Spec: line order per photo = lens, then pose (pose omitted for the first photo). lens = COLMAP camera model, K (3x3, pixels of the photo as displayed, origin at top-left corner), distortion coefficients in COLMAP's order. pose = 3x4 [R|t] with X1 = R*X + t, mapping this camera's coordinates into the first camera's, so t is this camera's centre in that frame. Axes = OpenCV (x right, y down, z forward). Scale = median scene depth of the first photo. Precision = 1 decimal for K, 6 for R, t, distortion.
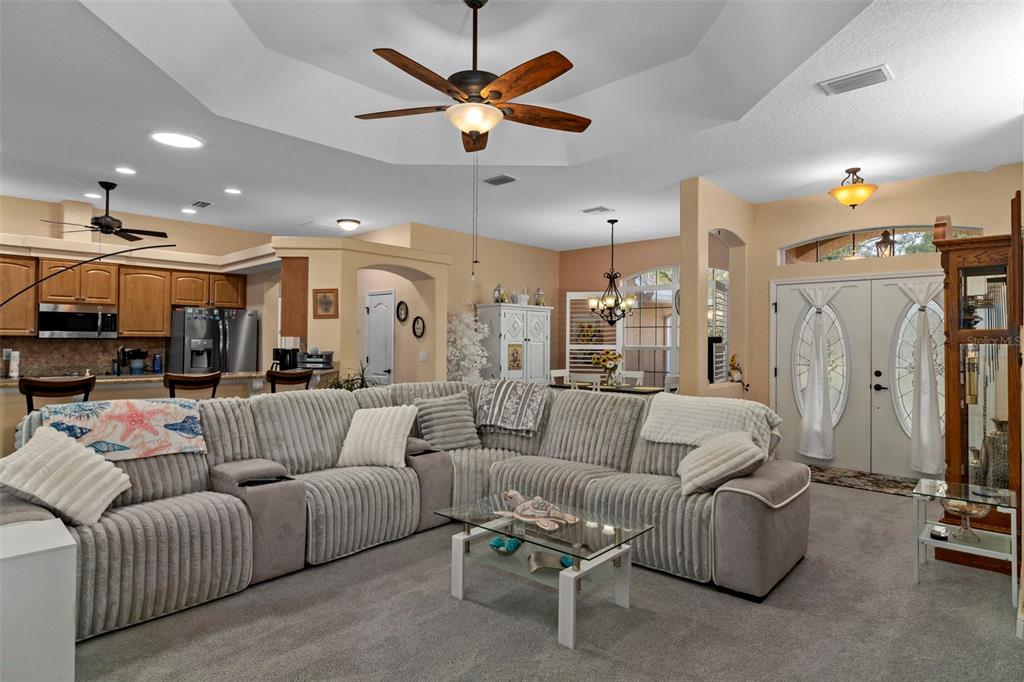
lens RADIAL K [[529.7, 0, 512.0], [0, 529.7, 341.0], [0, 0, 1]] dist [0.012641, 0.000689]
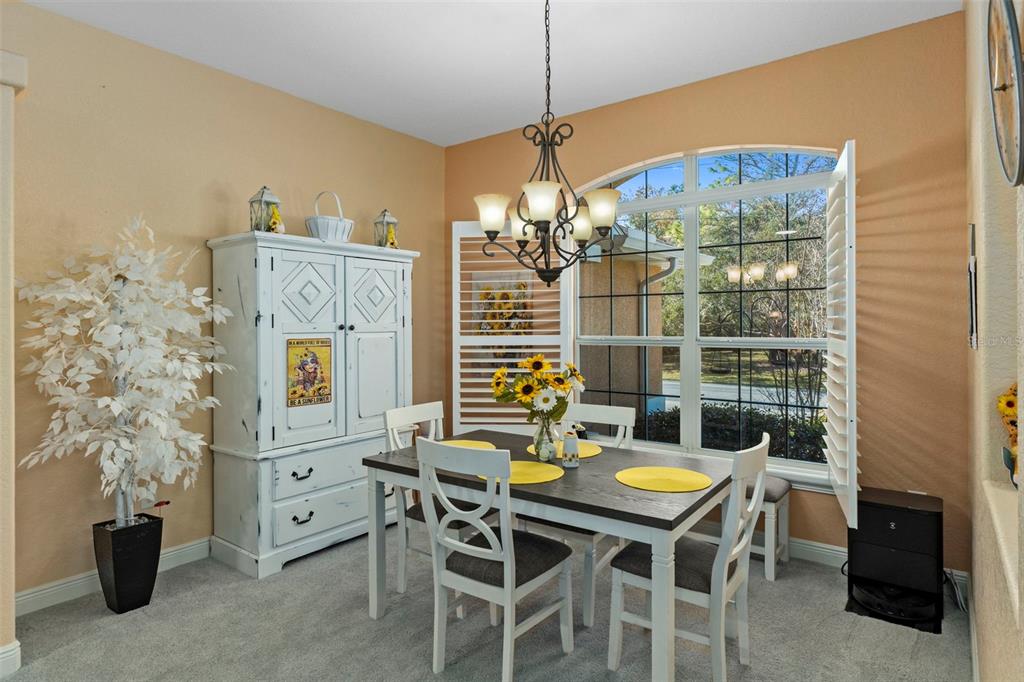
lens RADIAL K [[581.8, 0, 489.9], [0, 581.8, 323.5], [0, 0, 1]] dist [0.005413, 0.000602]
pose [[0.996901, -0.013089, 0.077566, 0.119135], [0.013200, 0.999912, -0.000919, -0.003855], [-0.077547, 0.001940, 0.996987, 0.619513]]
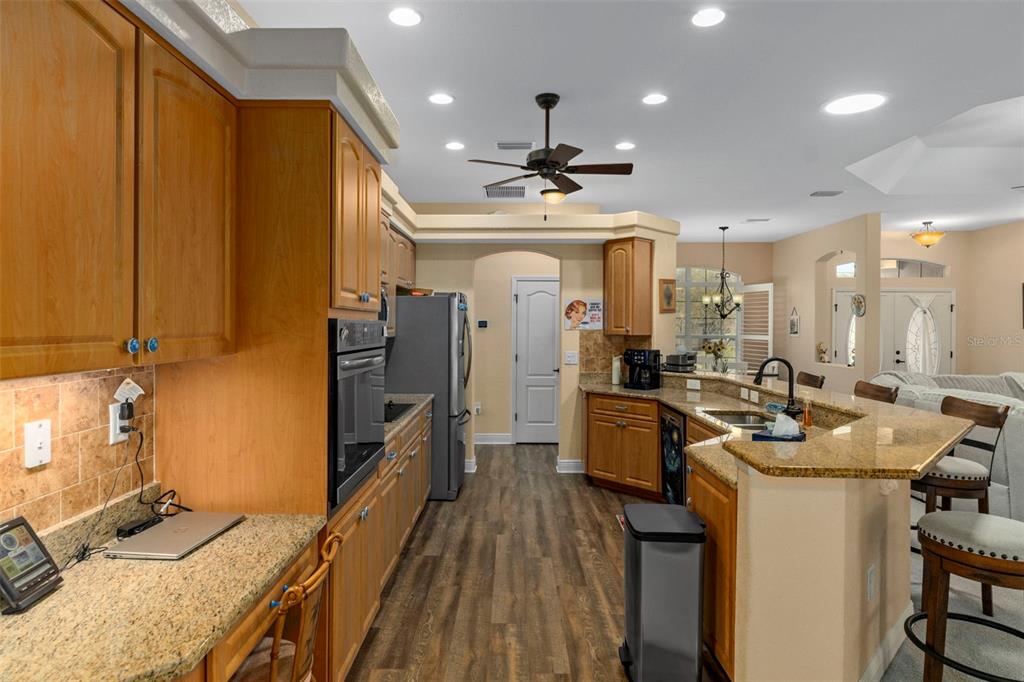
lens RADIAL K [[556.6, 0, 510.0], [0, 556.6, 332.6], [0, 0, 1]] dist [0.000897, 0.000226]
pose [[0.742323, -0.015727, 0.669857, -0.901343], [0.008380, 0.999864, 0.014189, -0.021326], [-0.669990, -0.004920, 0.742354, 0.399228]]
